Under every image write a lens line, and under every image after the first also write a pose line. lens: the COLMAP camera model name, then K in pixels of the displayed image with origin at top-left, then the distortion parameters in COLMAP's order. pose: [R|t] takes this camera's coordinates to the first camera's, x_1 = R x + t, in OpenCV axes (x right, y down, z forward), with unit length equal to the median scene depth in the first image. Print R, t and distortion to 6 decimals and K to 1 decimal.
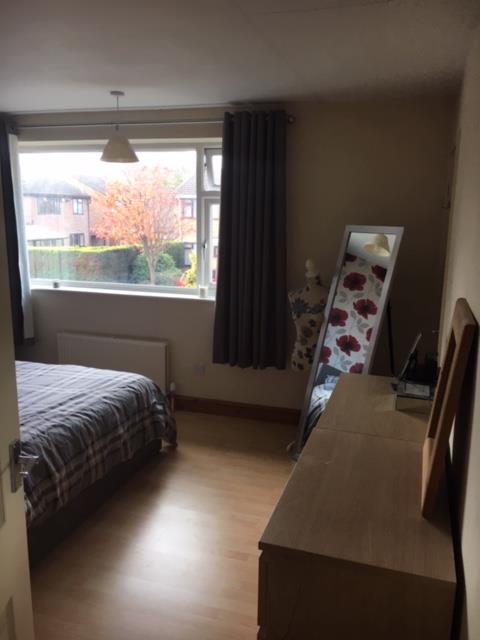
lens RADIAL K [[545.4, 0, 260.4], [0, 545.4, 324.2], [0, 0, 1]] dist [0.076901, -0.097336]
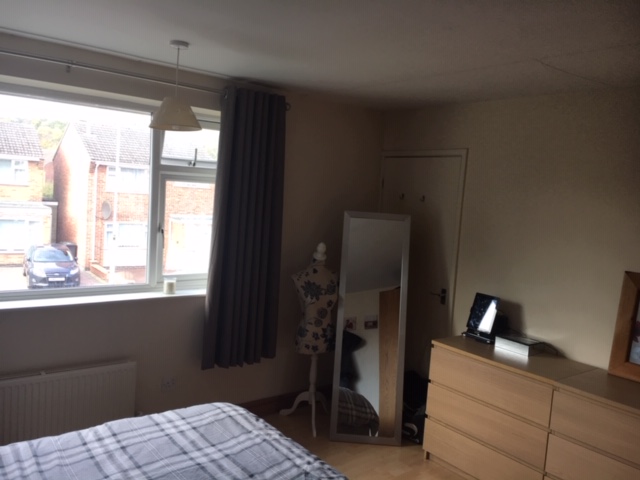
lens RADIAL K [[545.4, 0, 322.2], [0, 545.4, 242.0], [0, 0, 1]] dist [0.076901, -0.097336]
pose [[0.565107, -0.057308, 0.823025, -0.753508], [0.103549, 0.994623, -0.001842, -0.116865], [-0.818493, 0.086264, 0.568003, 0.400531]]
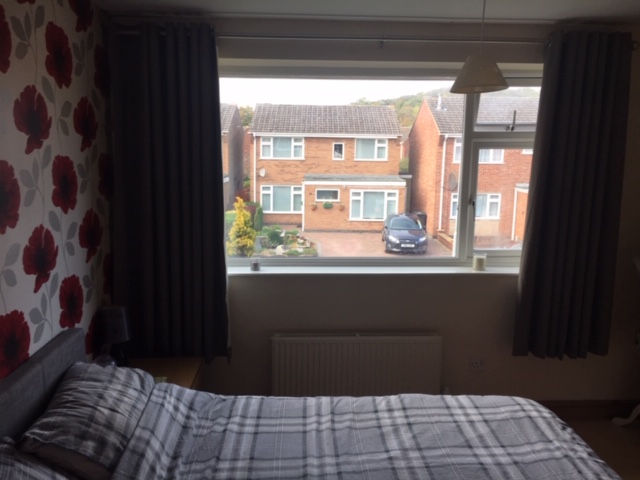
lens RADIAL K [[545.4, 0, 324.1], [0, 545.4, 238.2], [0, 0, 1]] dist [0.076901, -0.097336]
pose [[0.937407, -0.066288, 0.341868, -0.665428], [0.074422, 0.997169, -0.010714, -0.117407], [-0.340190, 0.035486, 0.939687, 0.408368]]
